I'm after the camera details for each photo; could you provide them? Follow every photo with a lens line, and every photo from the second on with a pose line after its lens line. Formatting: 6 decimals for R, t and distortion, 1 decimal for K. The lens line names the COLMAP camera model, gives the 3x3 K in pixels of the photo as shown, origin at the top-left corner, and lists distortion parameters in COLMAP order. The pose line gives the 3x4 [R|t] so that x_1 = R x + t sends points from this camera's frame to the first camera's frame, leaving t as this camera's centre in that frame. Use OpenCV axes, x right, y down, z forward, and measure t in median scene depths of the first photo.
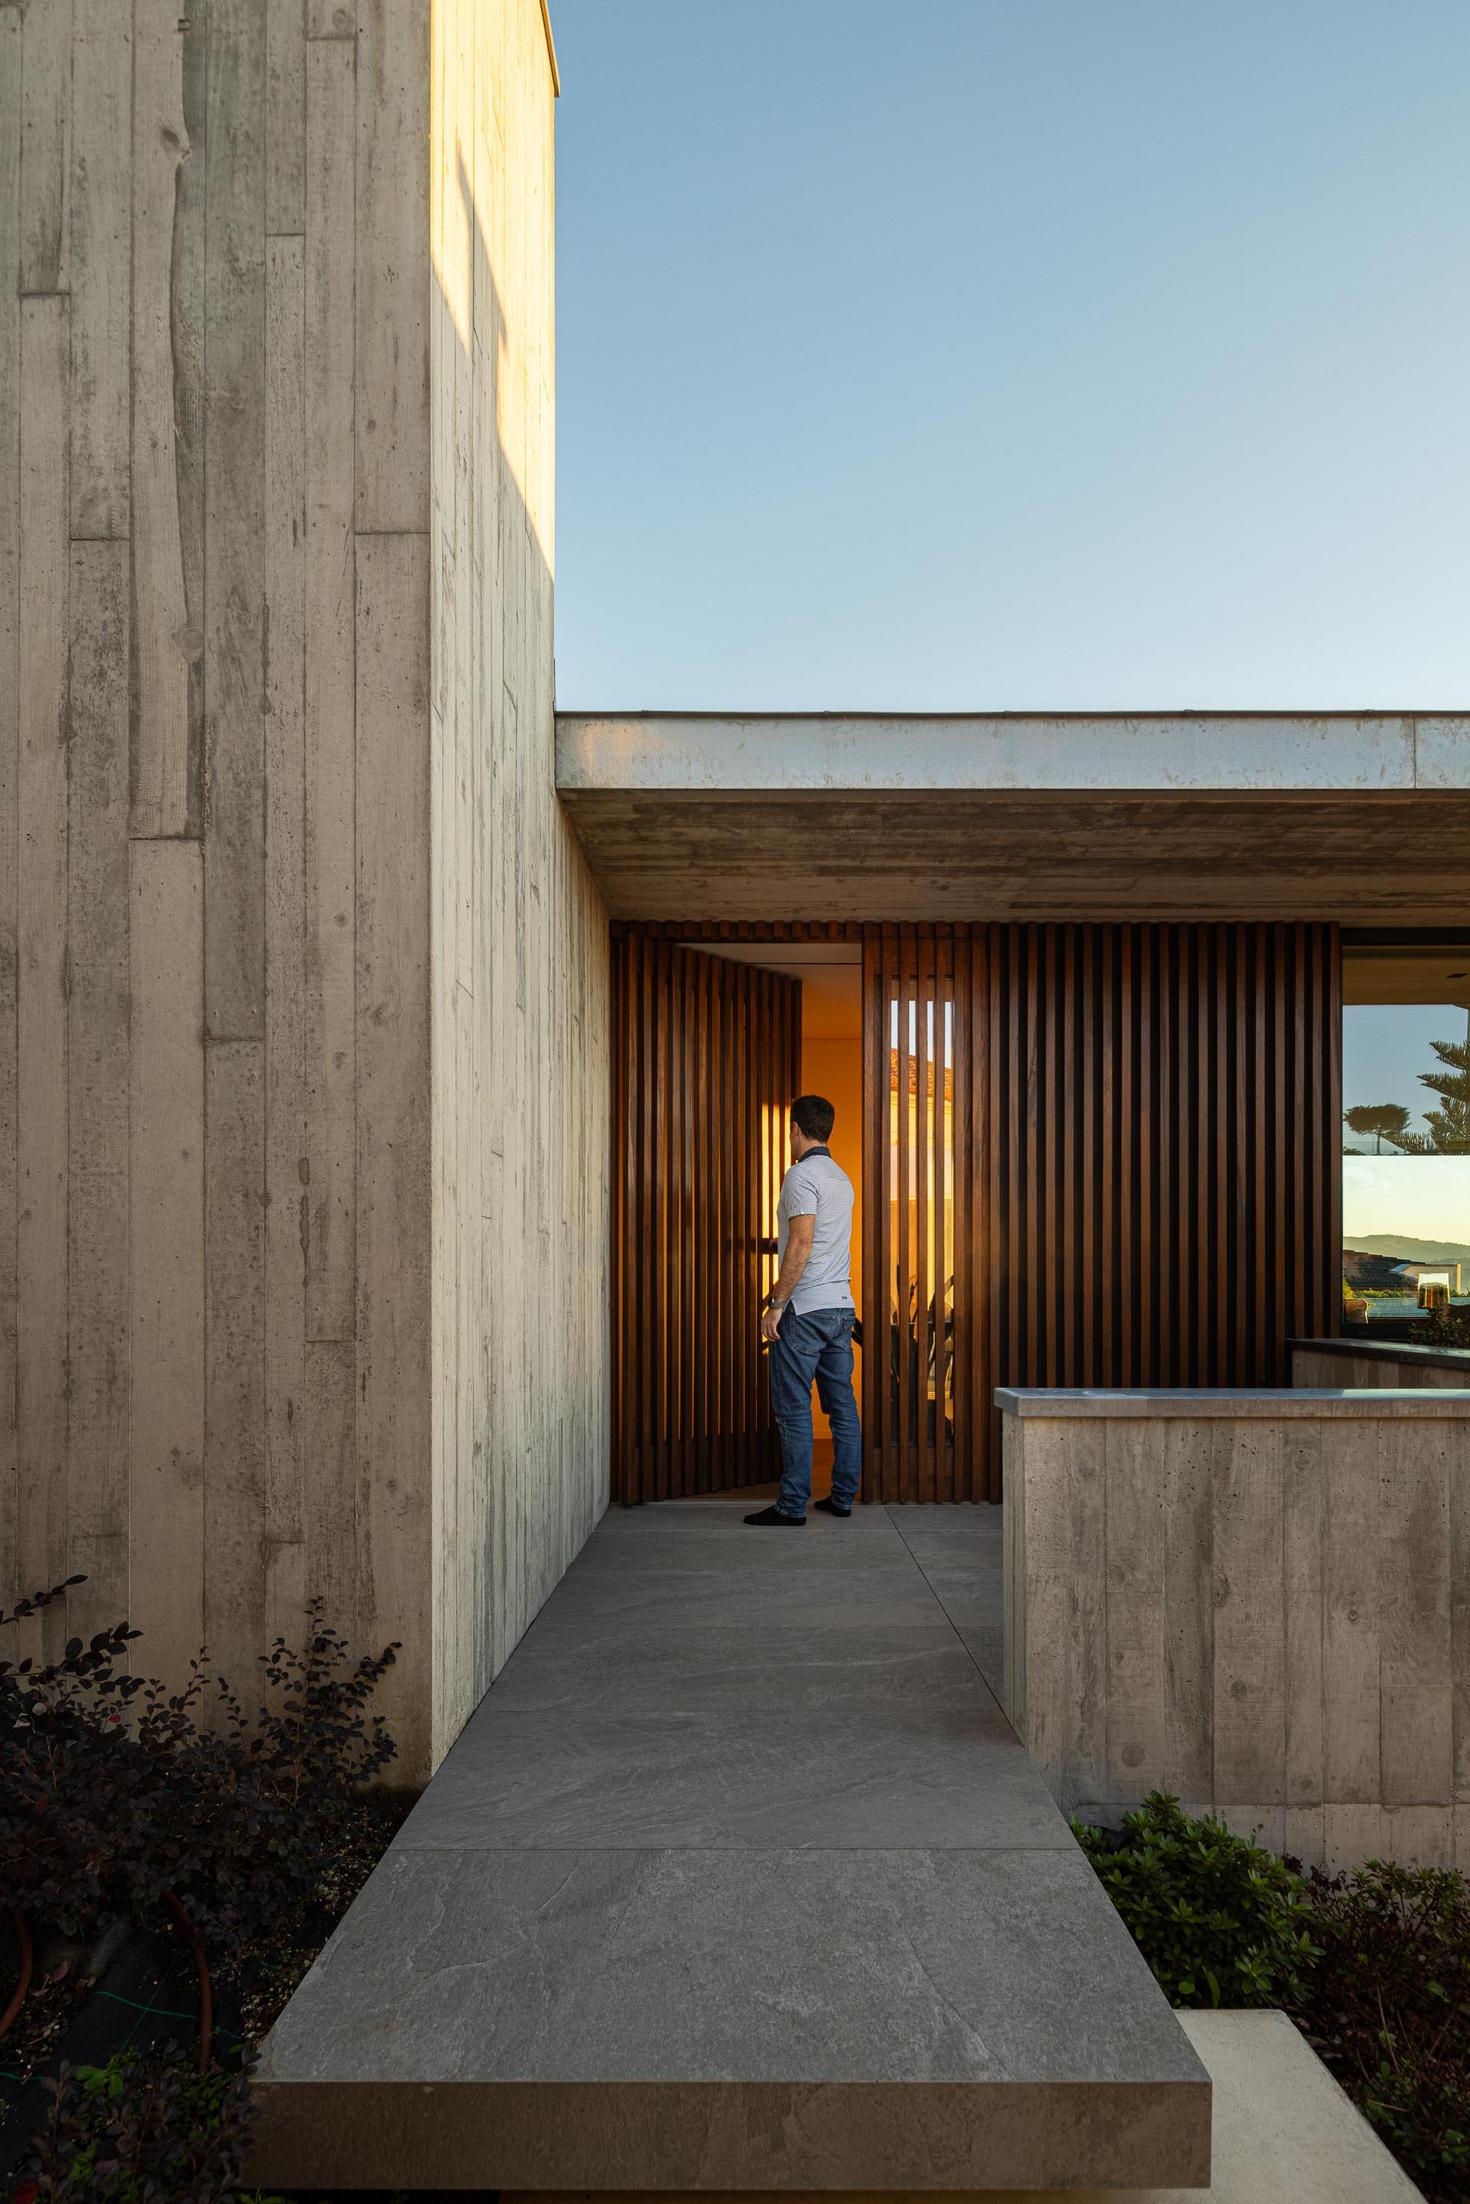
lens RADIAL K [[1023.7, 0, 735.1], [0, 1023.7, 1104.2], [0, 0, 1]] dist [-0.000558, -0.000862]
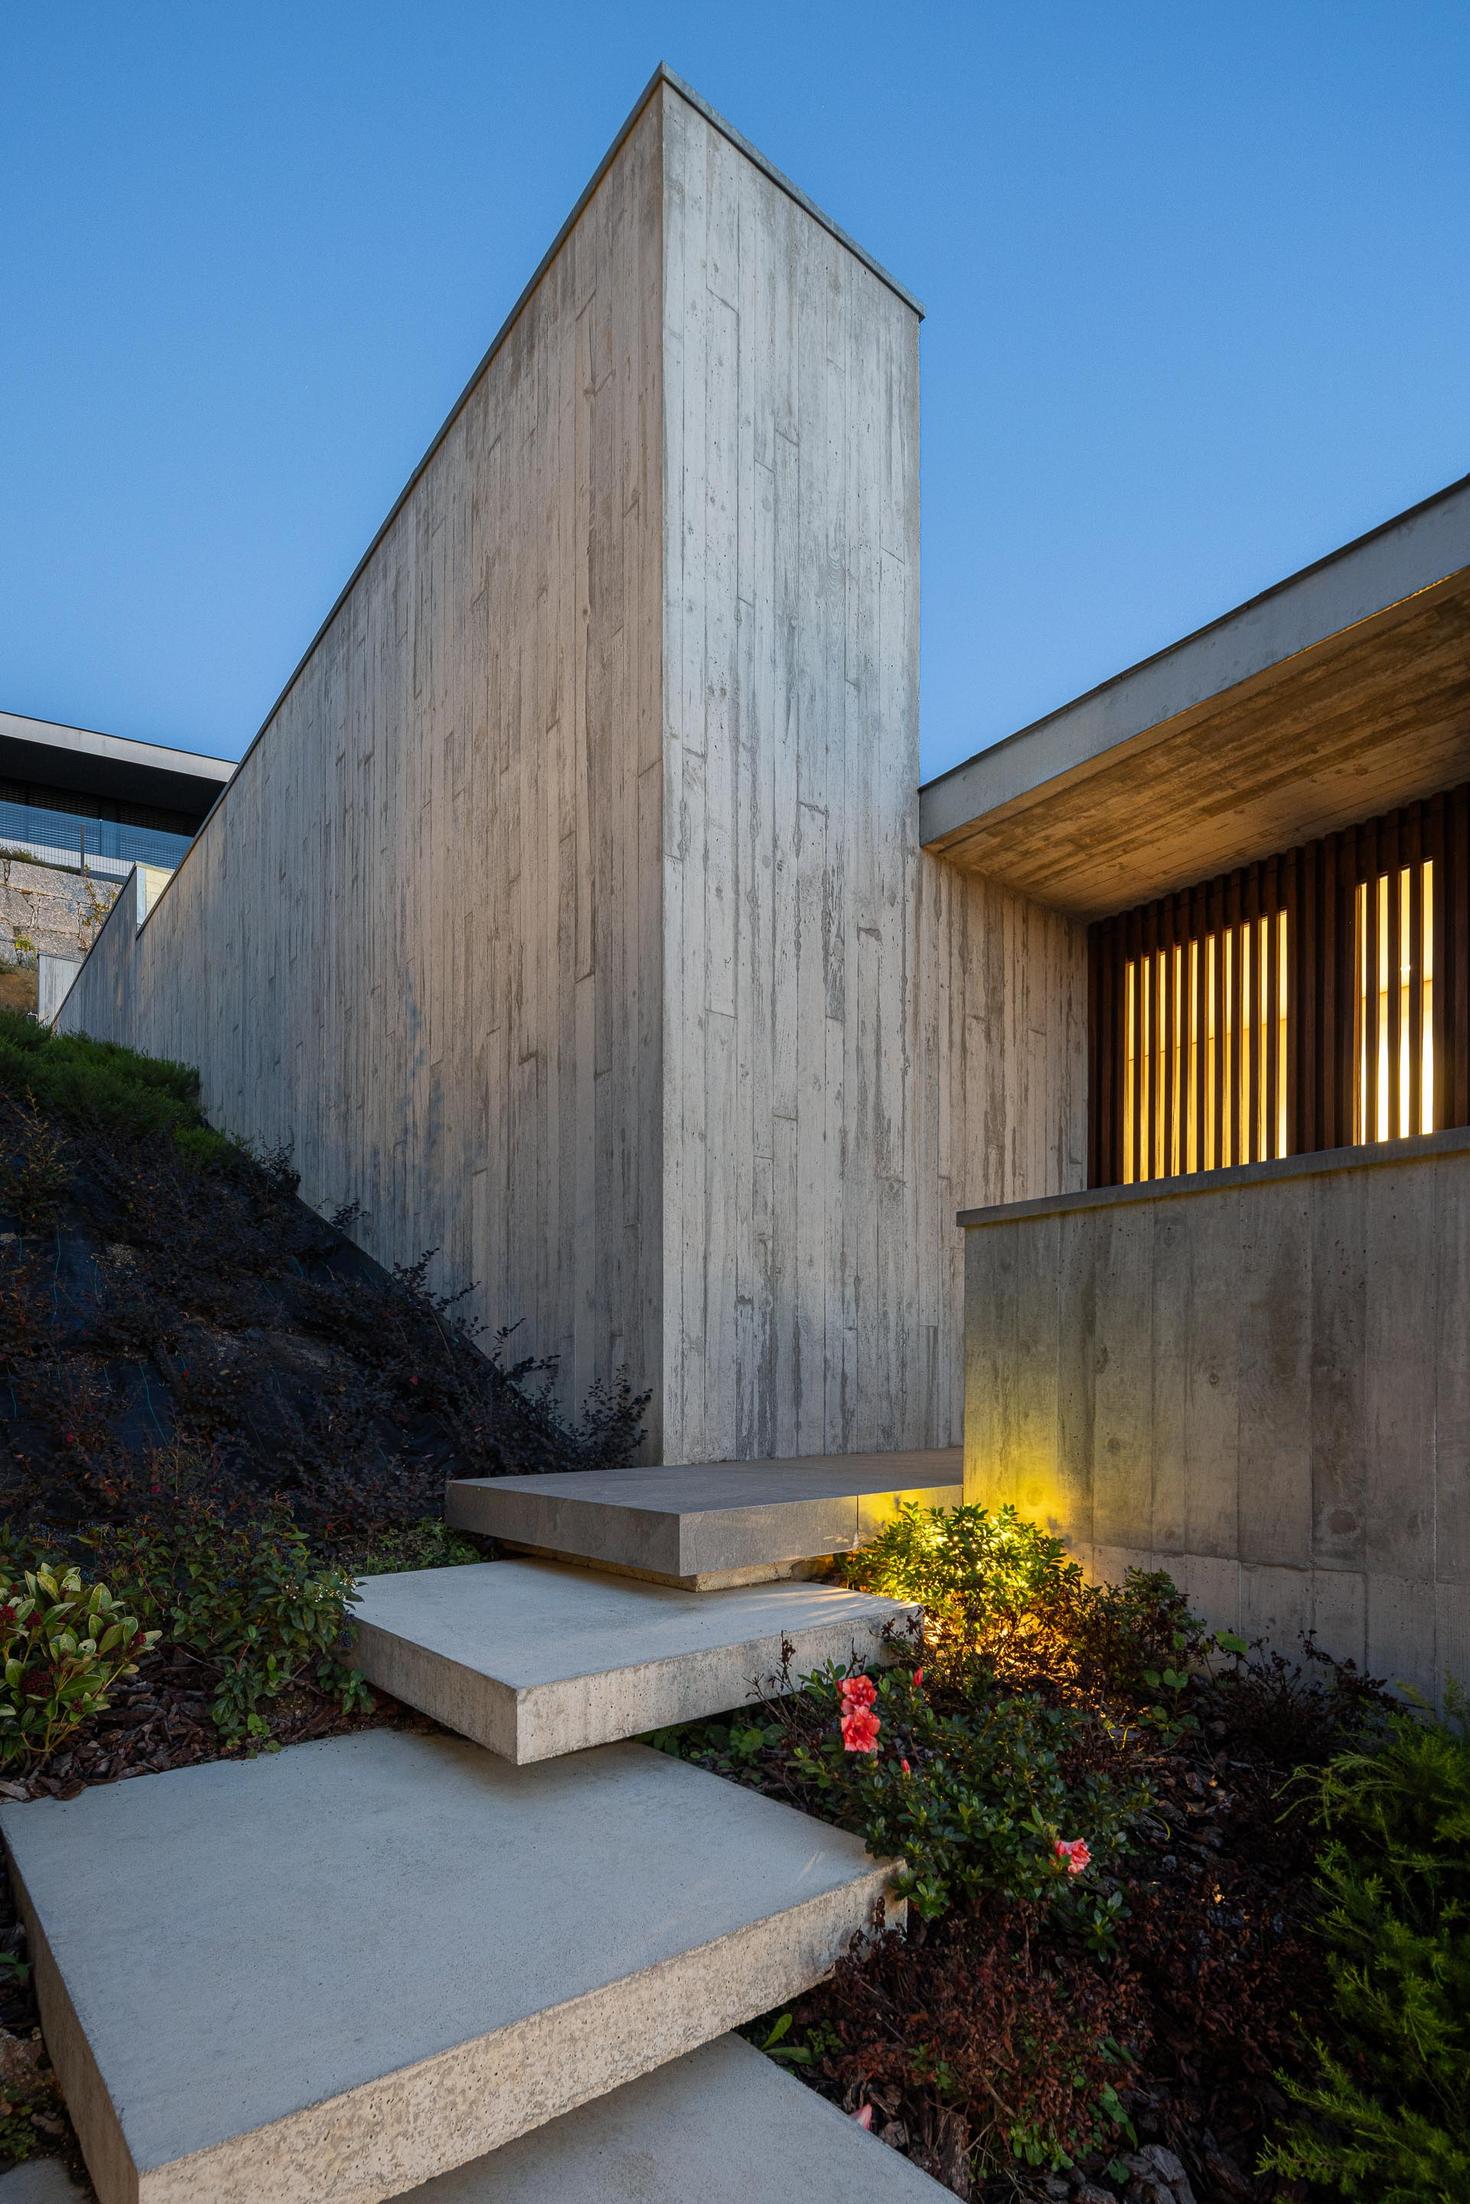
lens RADIAL K [[1023.7, 0, 730.6], [0, 1023.7, 1102.4], [0, 0, 1]] dist [-0.000558, -0.000862]
pose [[0.636509, -0.199594, -0.744995, 1.084751], [0.132773, 0.979870, -0.149082, 0.313670], [0.759755, -0.004023, 0.650197, -0.016591]]
